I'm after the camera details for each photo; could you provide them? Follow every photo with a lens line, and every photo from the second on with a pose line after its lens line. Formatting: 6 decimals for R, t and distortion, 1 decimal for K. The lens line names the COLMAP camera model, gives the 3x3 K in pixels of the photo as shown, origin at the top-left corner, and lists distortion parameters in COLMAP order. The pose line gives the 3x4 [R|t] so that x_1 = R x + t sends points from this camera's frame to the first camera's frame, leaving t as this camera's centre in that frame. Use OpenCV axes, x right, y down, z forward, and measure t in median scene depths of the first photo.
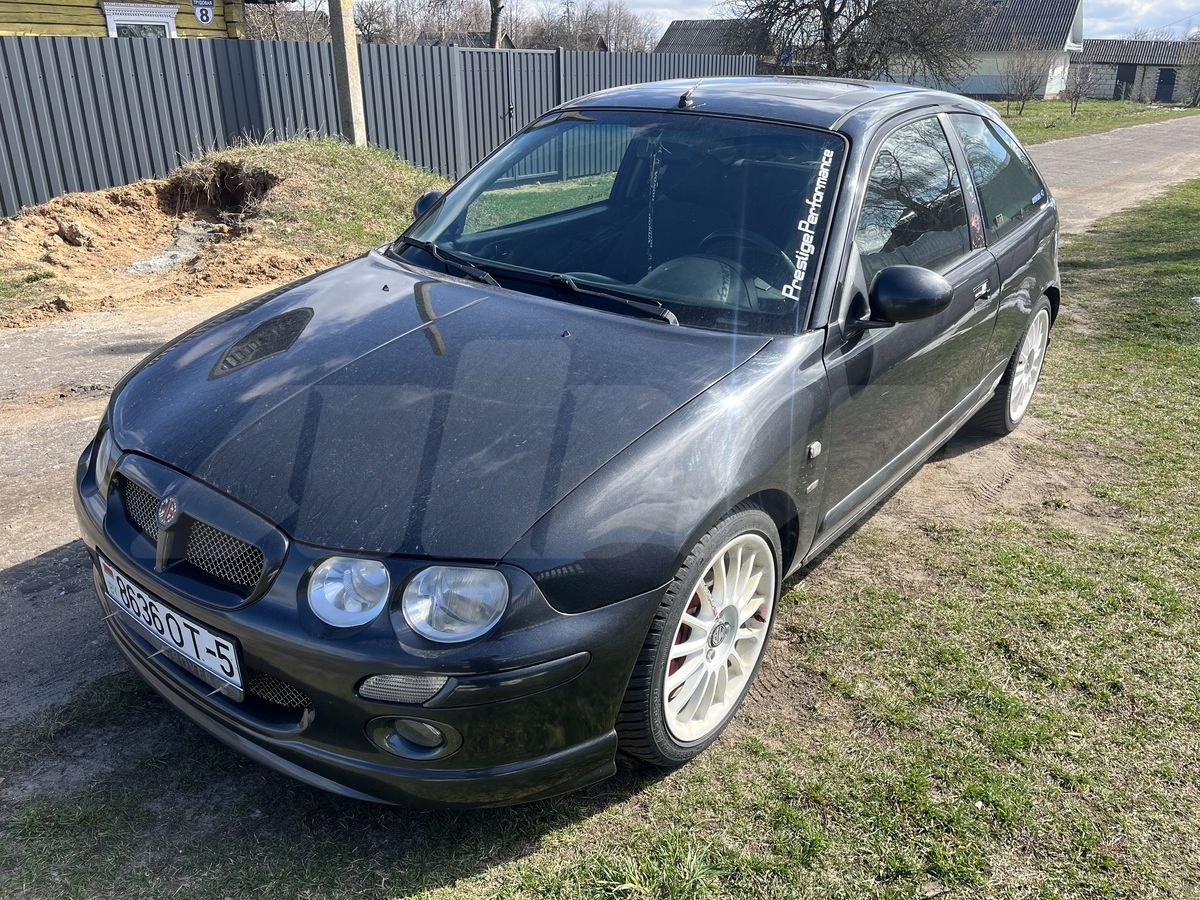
lens RADIAL K [[908.5, 0, 602.5], [0, 908.5, 449.6], [0, 0, 1]] dist [0.051982, -0.084980]
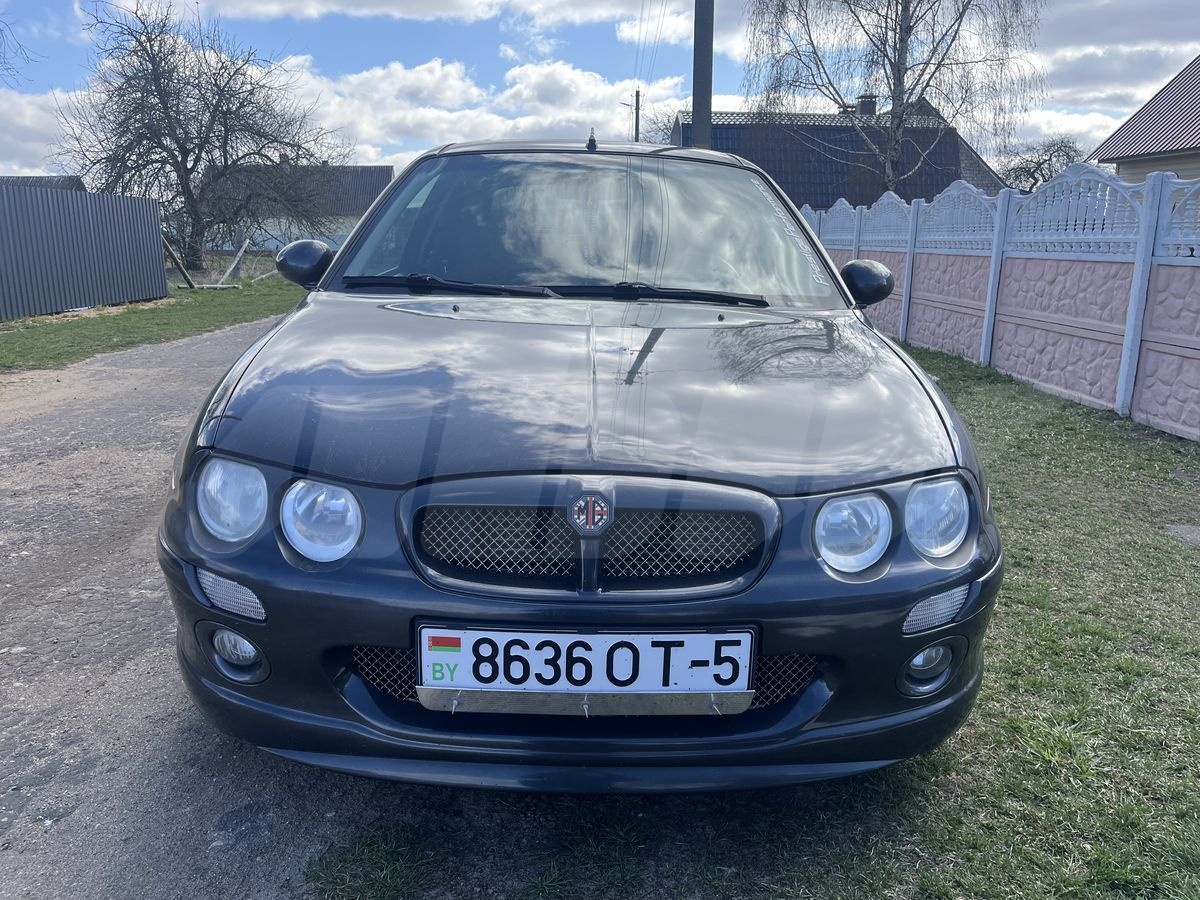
lens RADIAL K [[908.5, 0, 596.0], [0, 908.5, 445.0], [0, 0, 1]] dist [0.051982, -0.084980]
pose [[0.773210, -0.138726, 0.618791, -0.771881], [0.240688, 0.966963, -0.083969, 0.062493], [-0.586699, 0.213862, 0.781055, 0.299295]]
